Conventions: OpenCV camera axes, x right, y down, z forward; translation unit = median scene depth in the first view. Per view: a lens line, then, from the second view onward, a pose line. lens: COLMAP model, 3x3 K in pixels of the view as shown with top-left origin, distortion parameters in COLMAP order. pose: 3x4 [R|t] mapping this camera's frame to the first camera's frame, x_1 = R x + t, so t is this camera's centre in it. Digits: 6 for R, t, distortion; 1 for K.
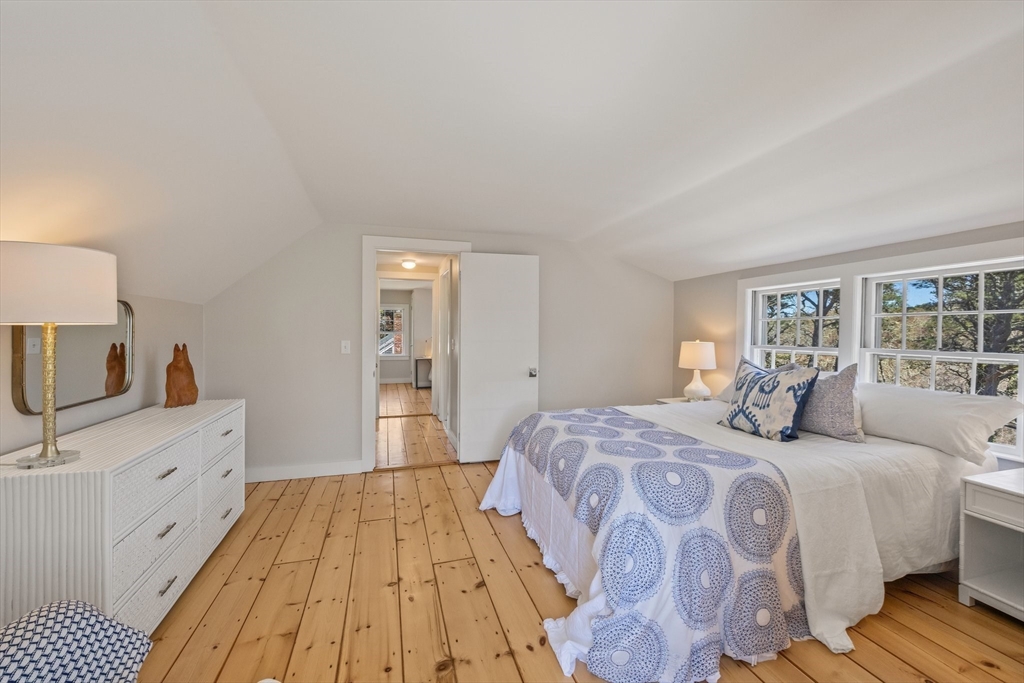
lens RADIAL K [[417.8, 0, 513.5], [0, 417.8, 334.9], [0, 0, 1]] dist [-0.000783, -0.000844]
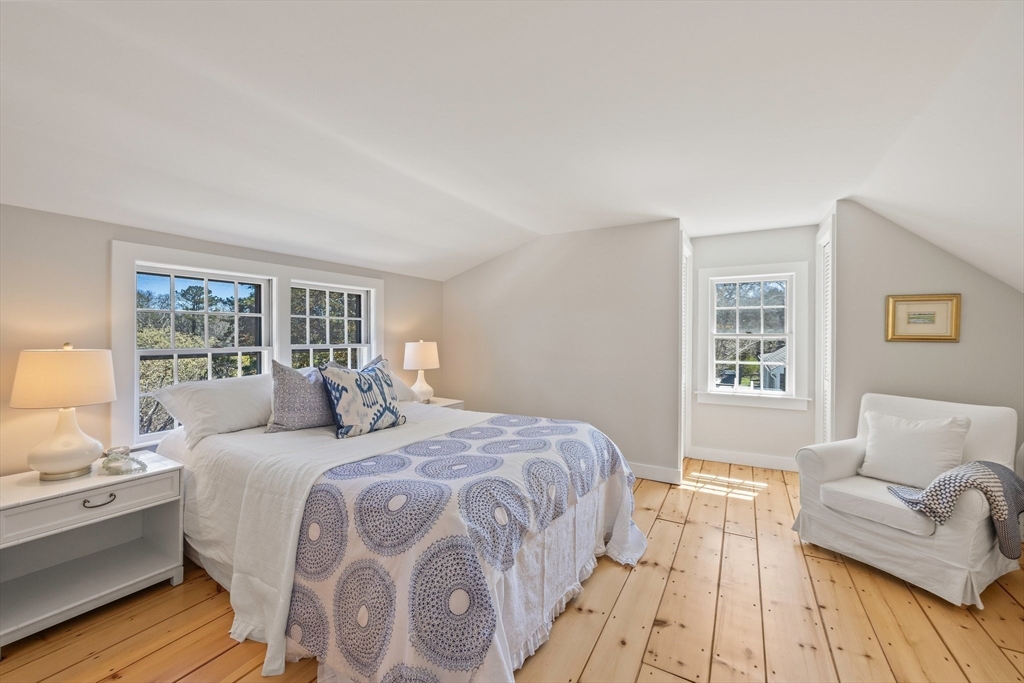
lens RADIAL K [[417.8, 0, 505.7], [0, 417.8, 340.0], [0, 0, 1]] dist [-0.000783, -0.000844]
pose [[-0.689495, -0.020528, 0.724000, -0.388525], [-0.003137, 0.999674, 0.025357, -0.012052], [-0.724284, 0.015213, -0.689334, 1.488261]]
